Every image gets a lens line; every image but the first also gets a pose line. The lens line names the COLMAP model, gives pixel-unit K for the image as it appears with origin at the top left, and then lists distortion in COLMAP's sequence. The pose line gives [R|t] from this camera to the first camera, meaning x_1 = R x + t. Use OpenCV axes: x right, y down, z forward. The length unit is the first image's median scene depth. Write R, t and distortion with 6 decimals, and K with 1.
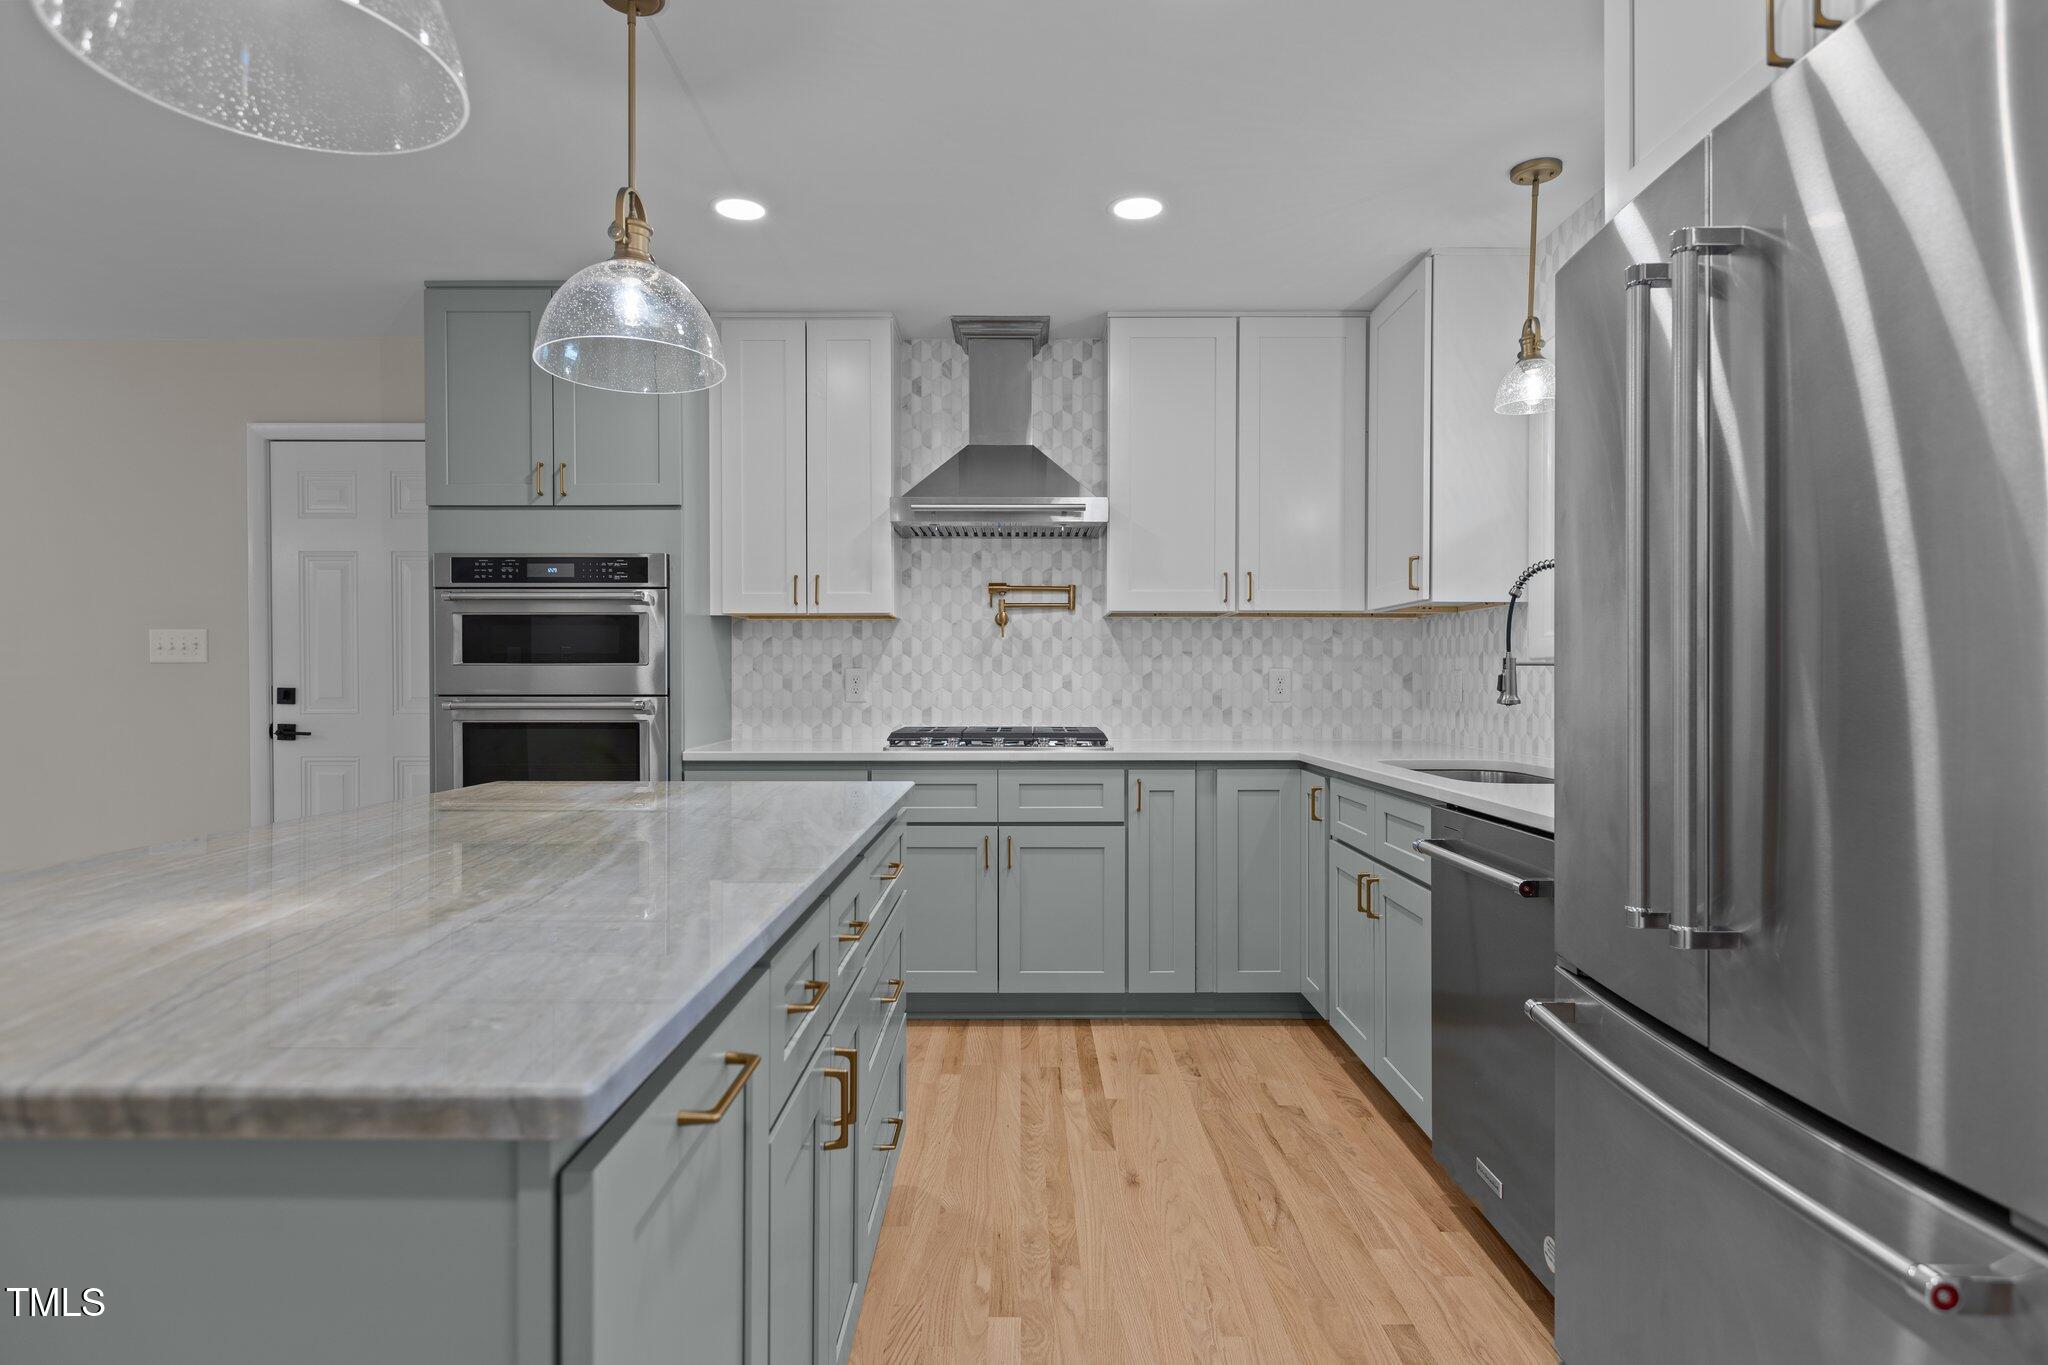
lens RADIAL K [[1088.1, 0, 1024.0], [0, 1088.1, 682.5], [0, 0, 1]] dist [0.001663, 0.000164]
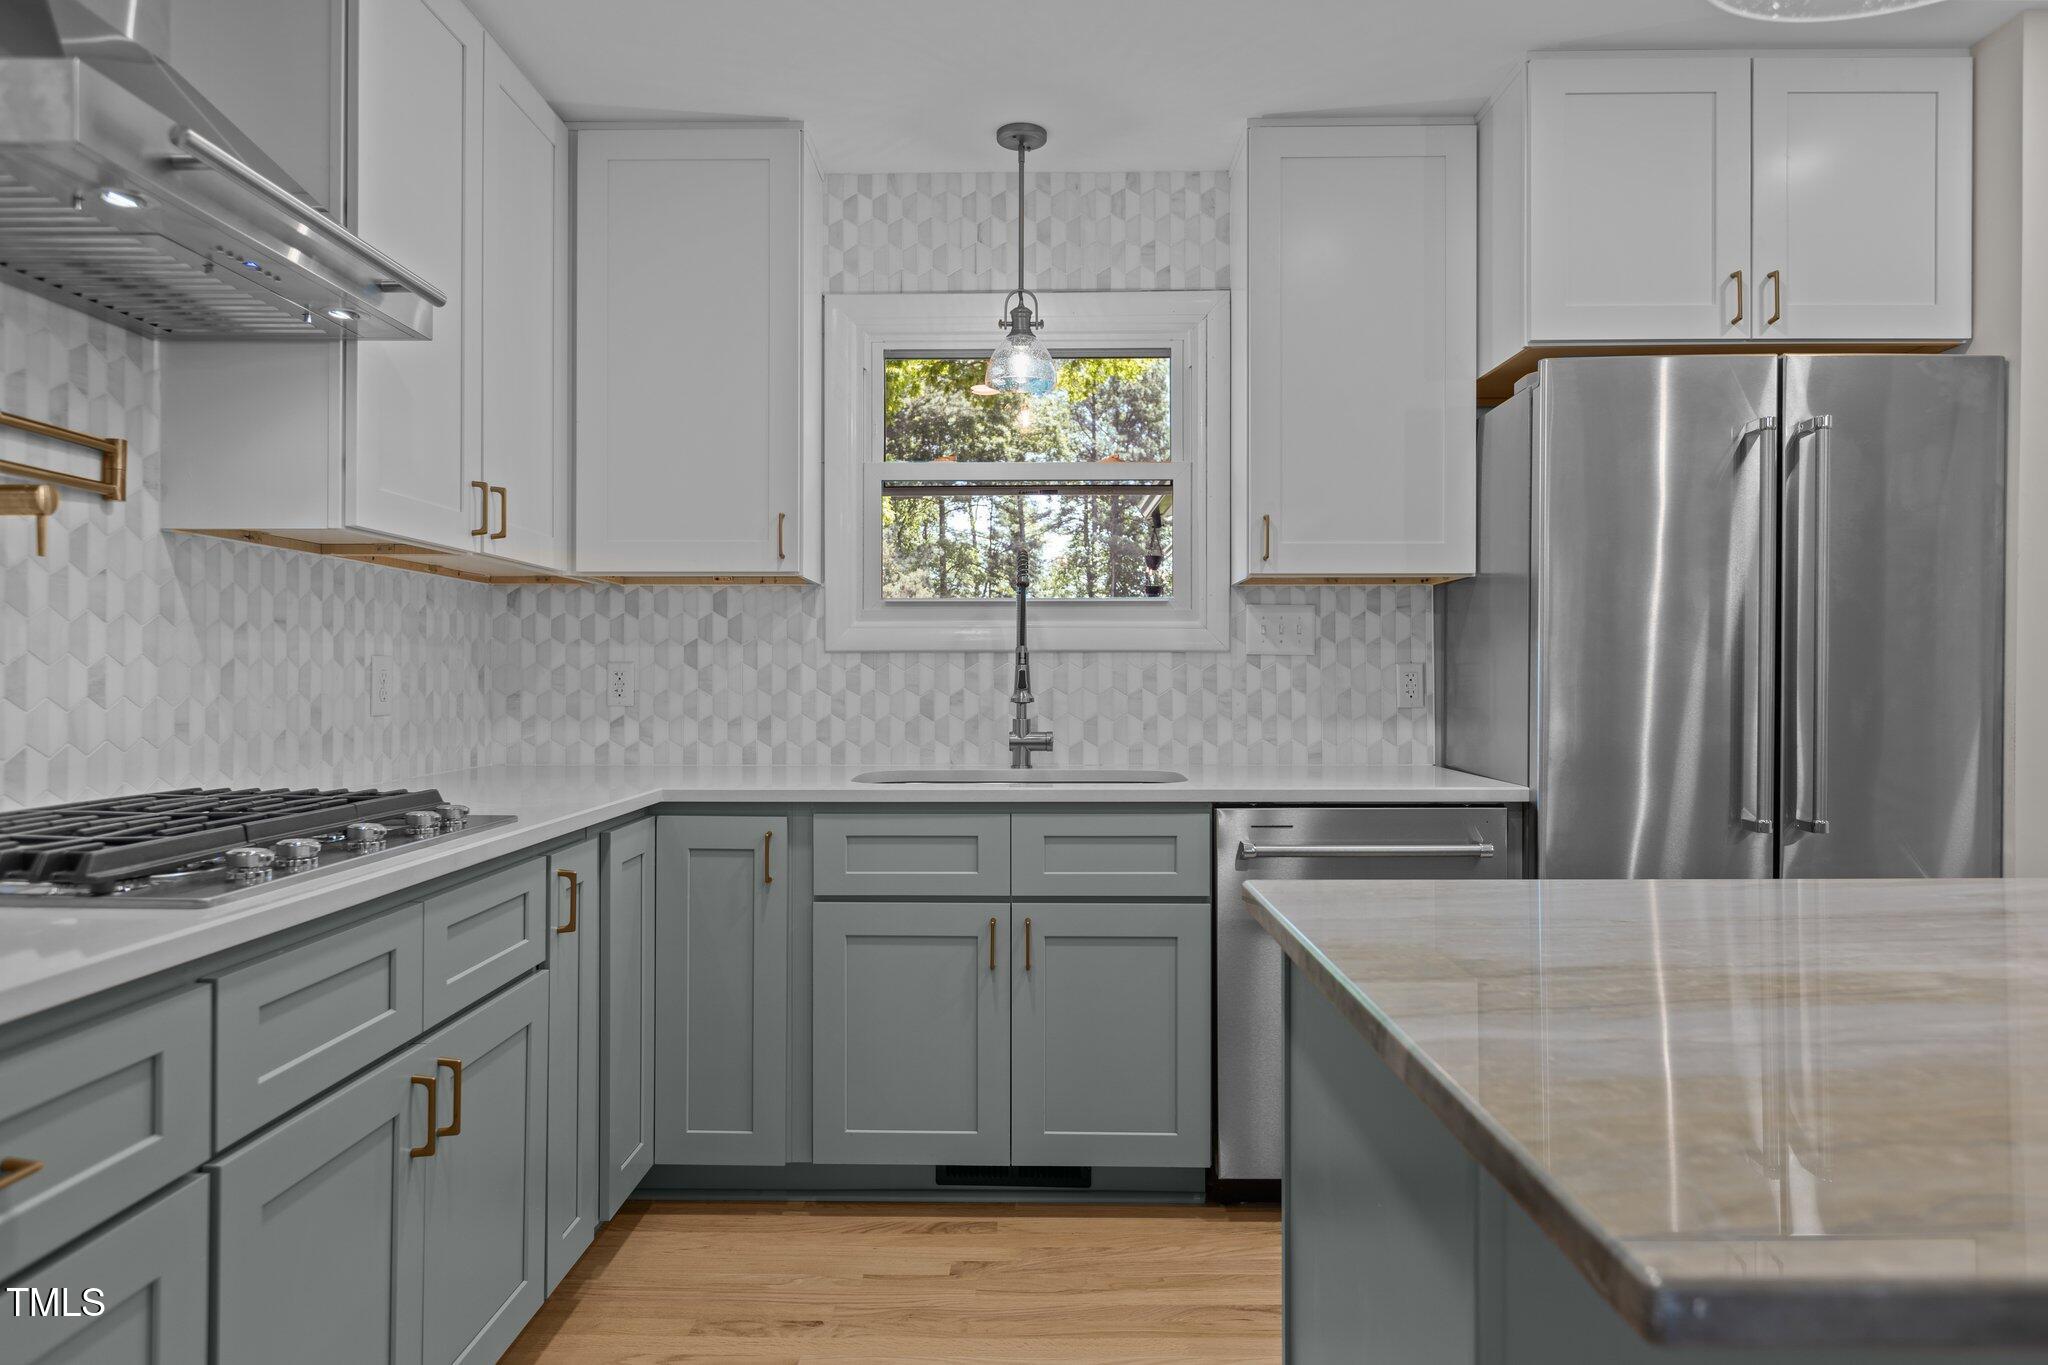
lens RADIAL K [[1259.3, 0, 1013.5], [0, 1259.3, 673.3], [0, 0, 1]] dist [-0.001665, -0.001632]
pose [[0.014046, 0.002617, 0.999898, -0.422149], [0.002471, 0.999993, -0.002652, -0.001703], [-0.999898, 0.002508, 0.014040, 0.678353]]
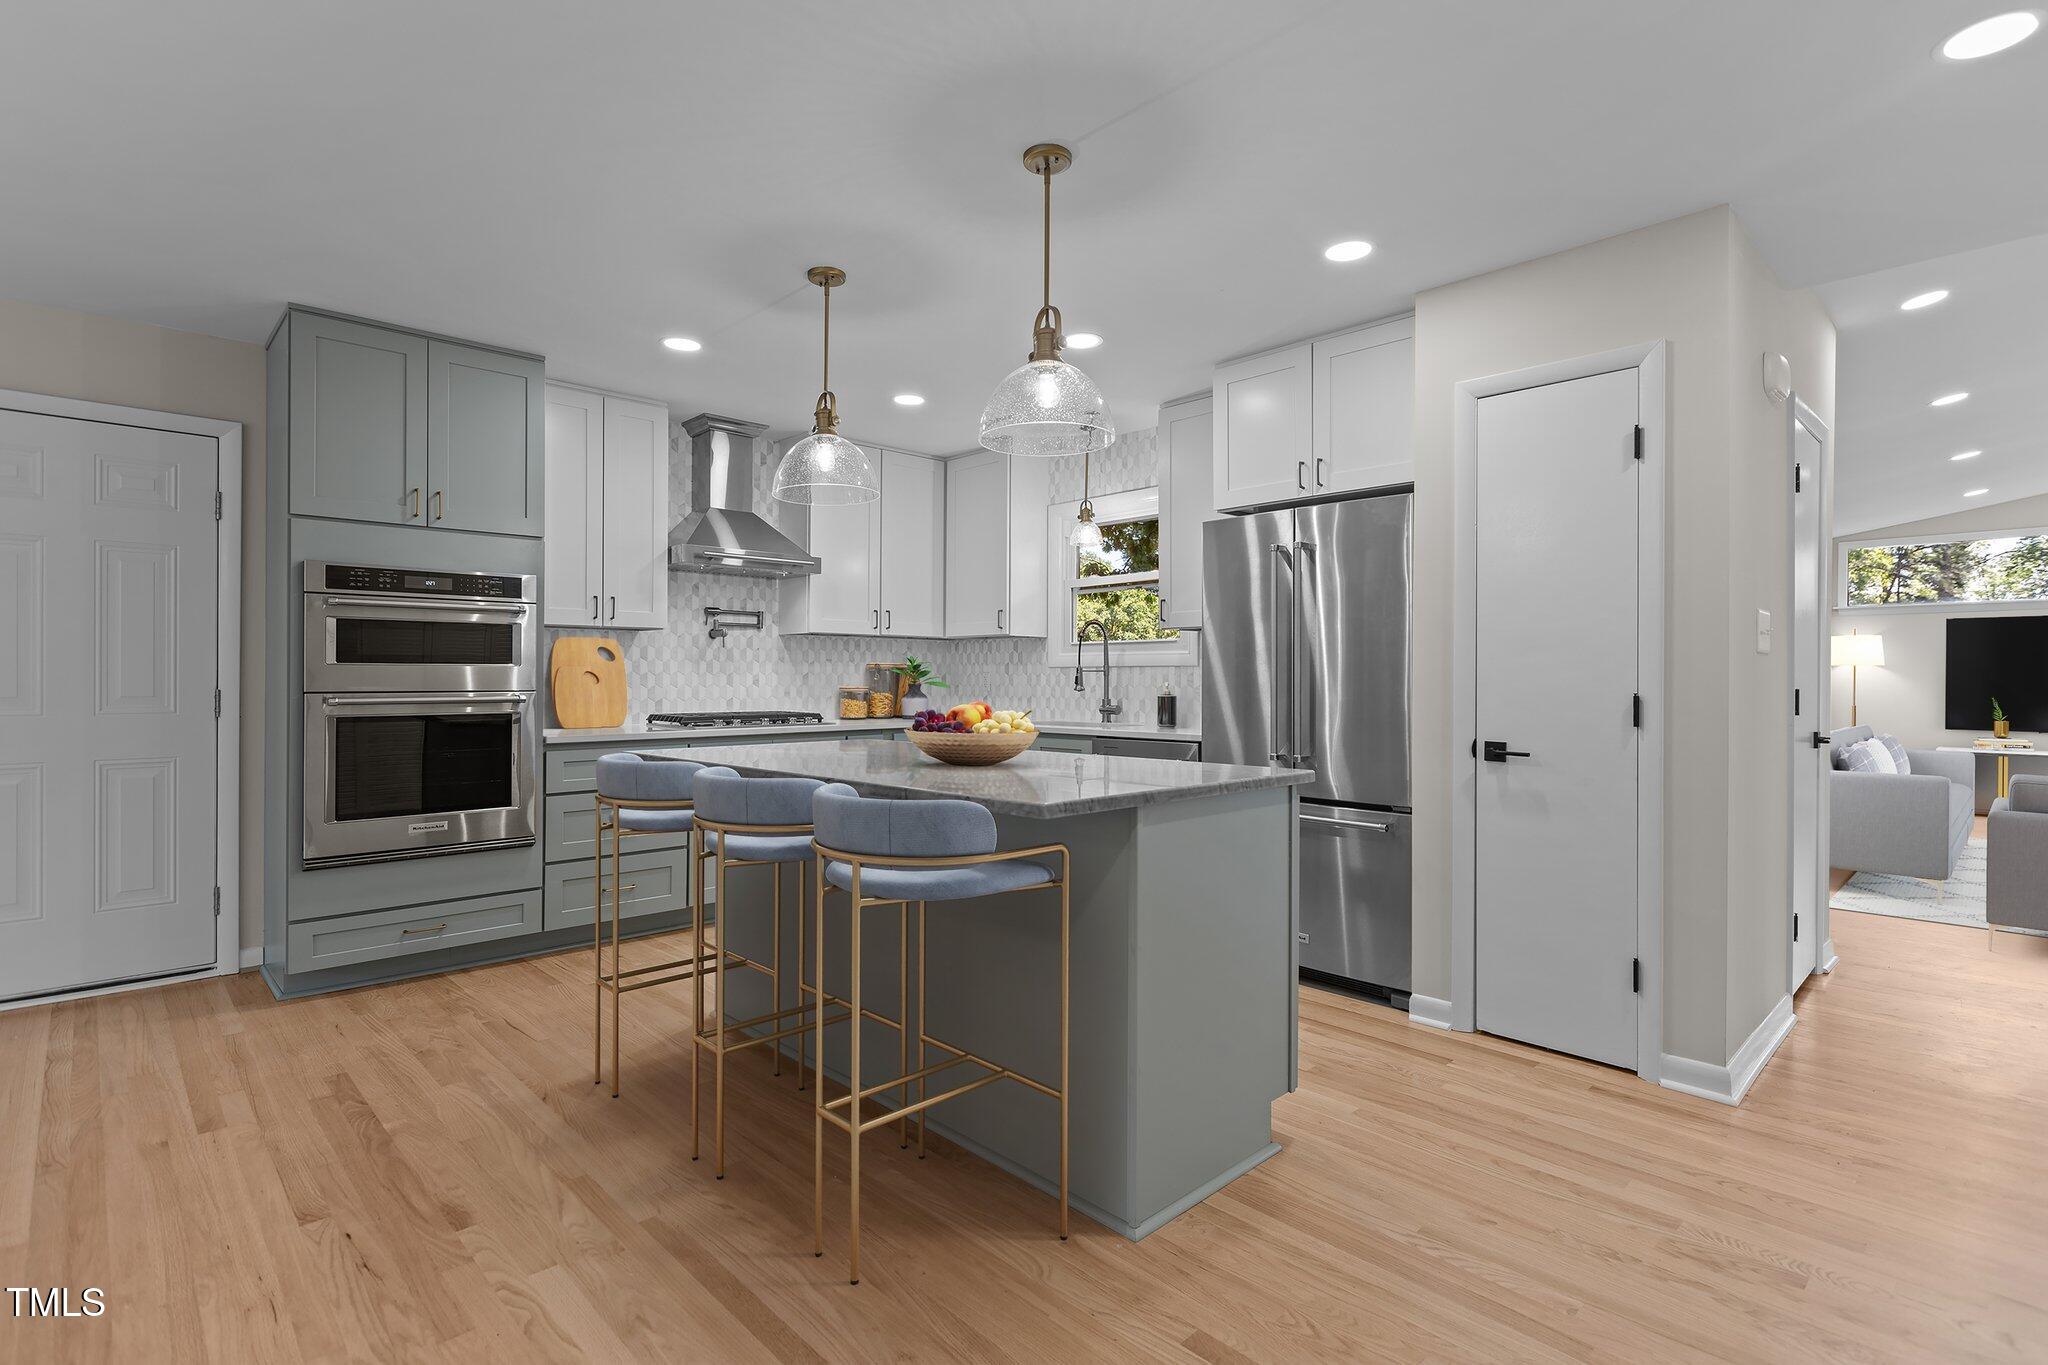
lens RADIAL K [[975.4, 0, 1017.9], [0, 975.4, 675.8], [0, 0, 1]] dist [-0.000640, -0.000339]
pose [[0.720432, 0.002395, 0.693522, -0.608207], [0.000701, 0.999991, -0.004183, -0.000305], [-0.693525, 0.003500, 0.720424, -0.150508]]
